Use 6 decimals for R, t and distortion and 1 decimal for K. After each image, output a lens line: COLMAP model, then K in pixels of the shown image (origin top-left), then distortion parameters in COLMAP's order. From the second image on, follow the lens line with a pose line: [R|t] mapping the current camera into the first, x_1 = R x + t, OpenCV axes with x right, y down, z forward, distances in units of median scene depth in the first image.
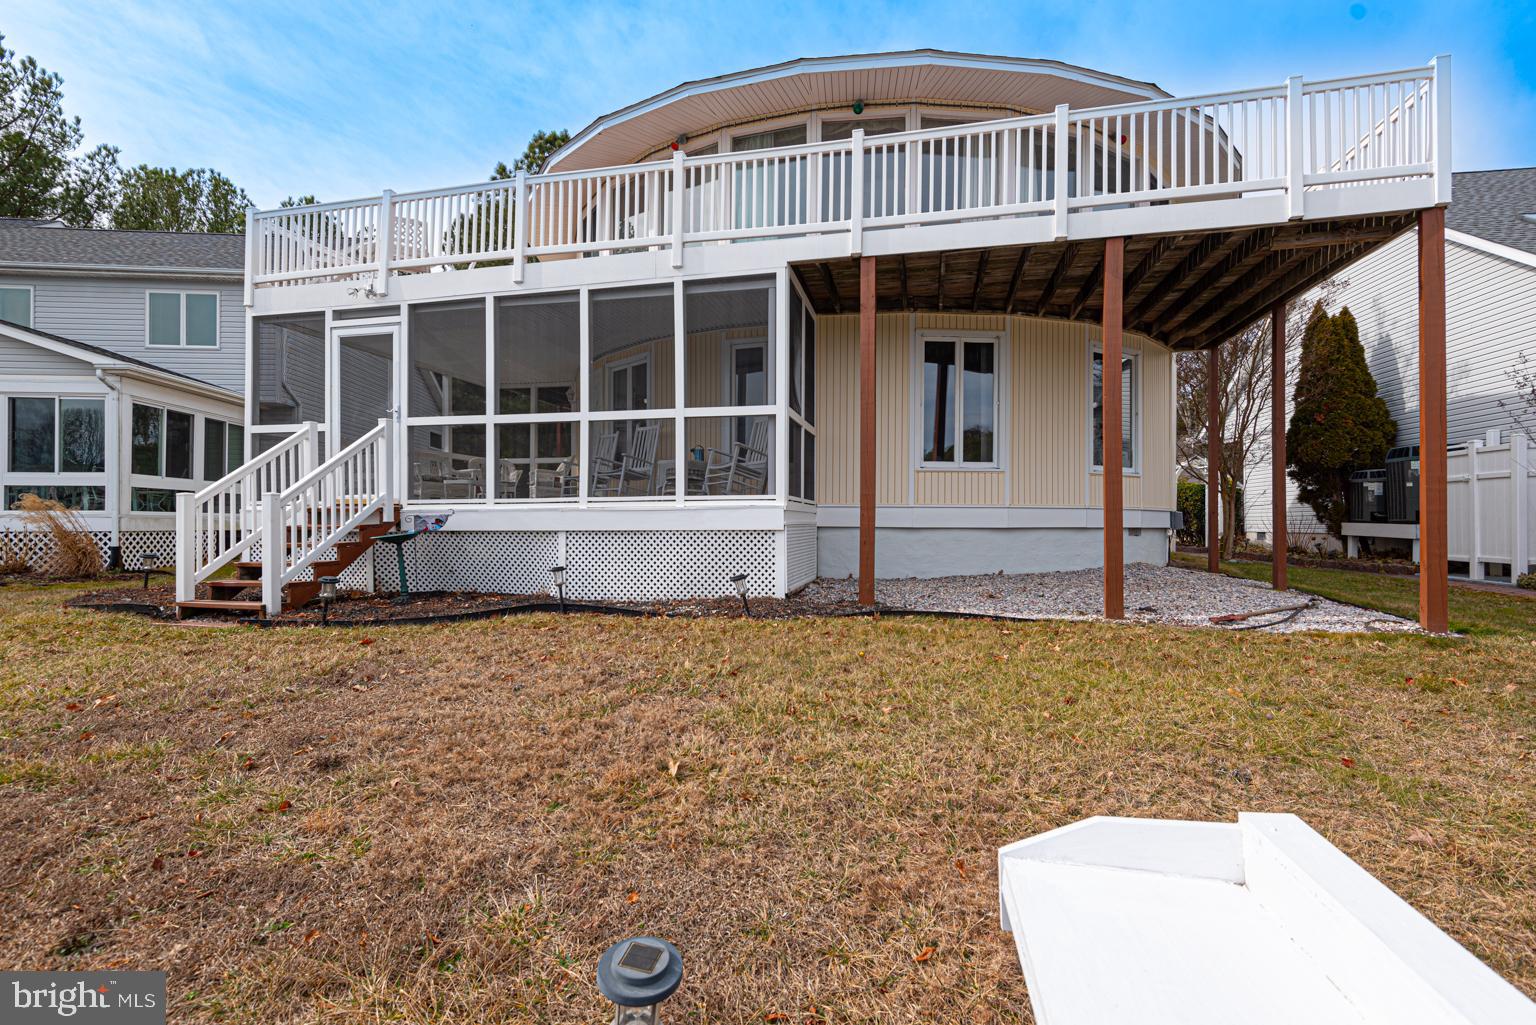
lens RADIAL K [[746.9, 0, 768.6], [0, 746.9, 491.8], [0, 0, 1]] dist [0.016137, -0.000206]
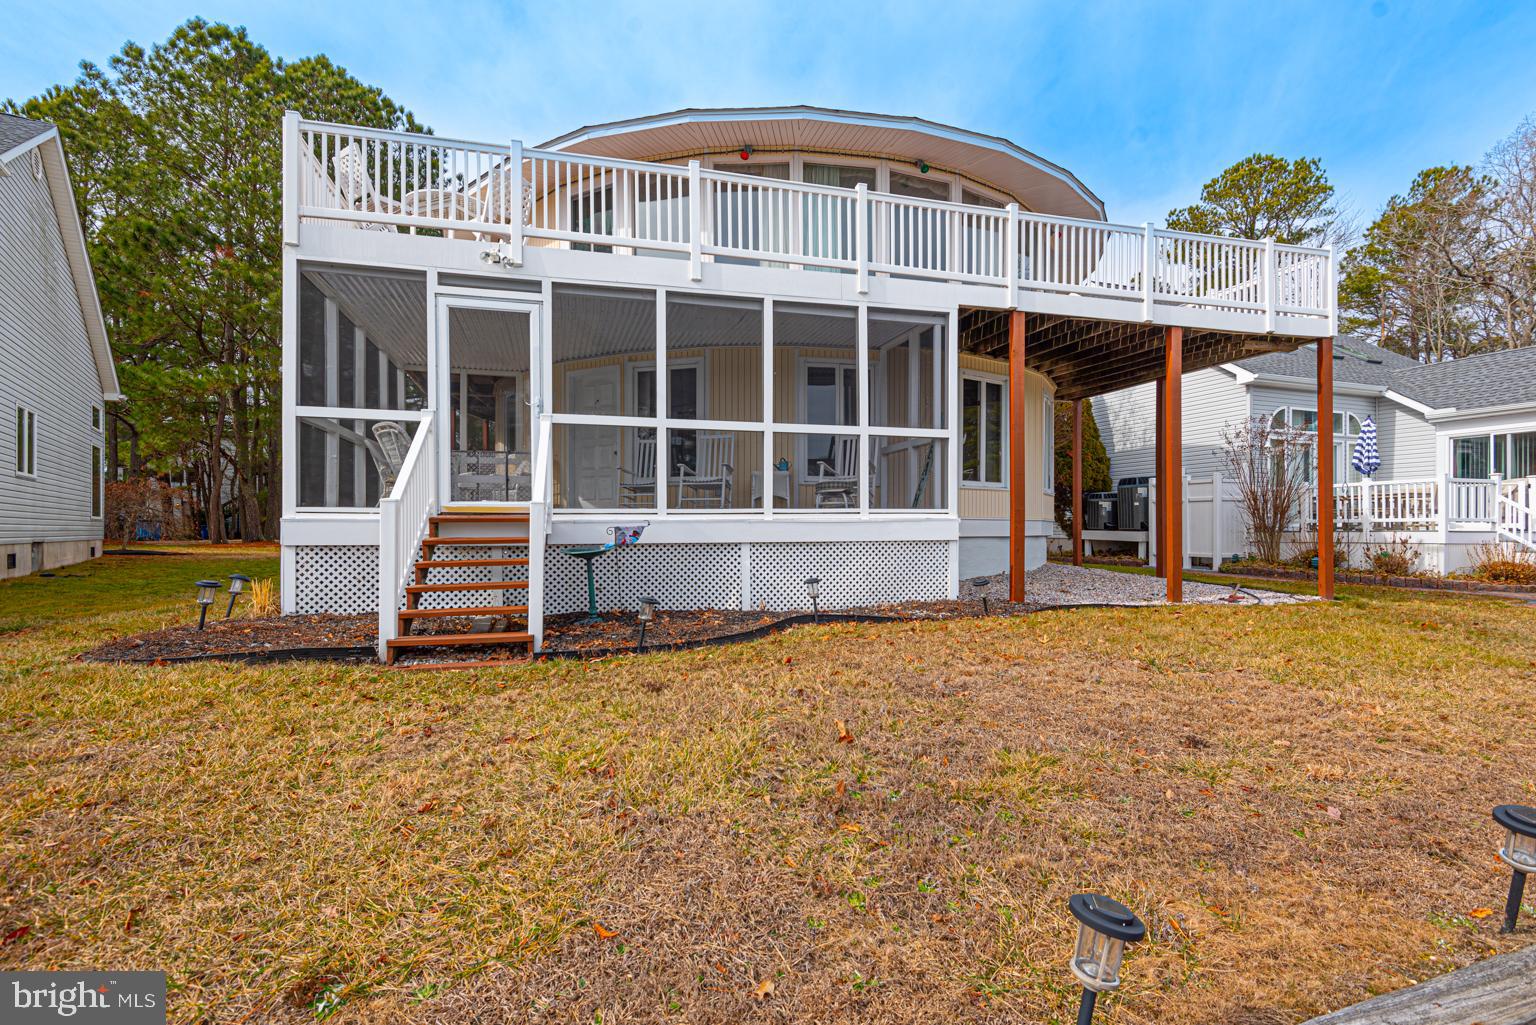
lens RADIAL K [[746.9, 0, 709.0], [0, 746.9, 510.7], [0, 0, 1]] dist [0.016137, -0.000206]
pose [[0.864697, 0.007151, 0.502242, -0.781006], [-0.009408, 0.999954, 0.001959, 0.008265], [-0.502205, -0.006419, 0.864725, 0.176048]]
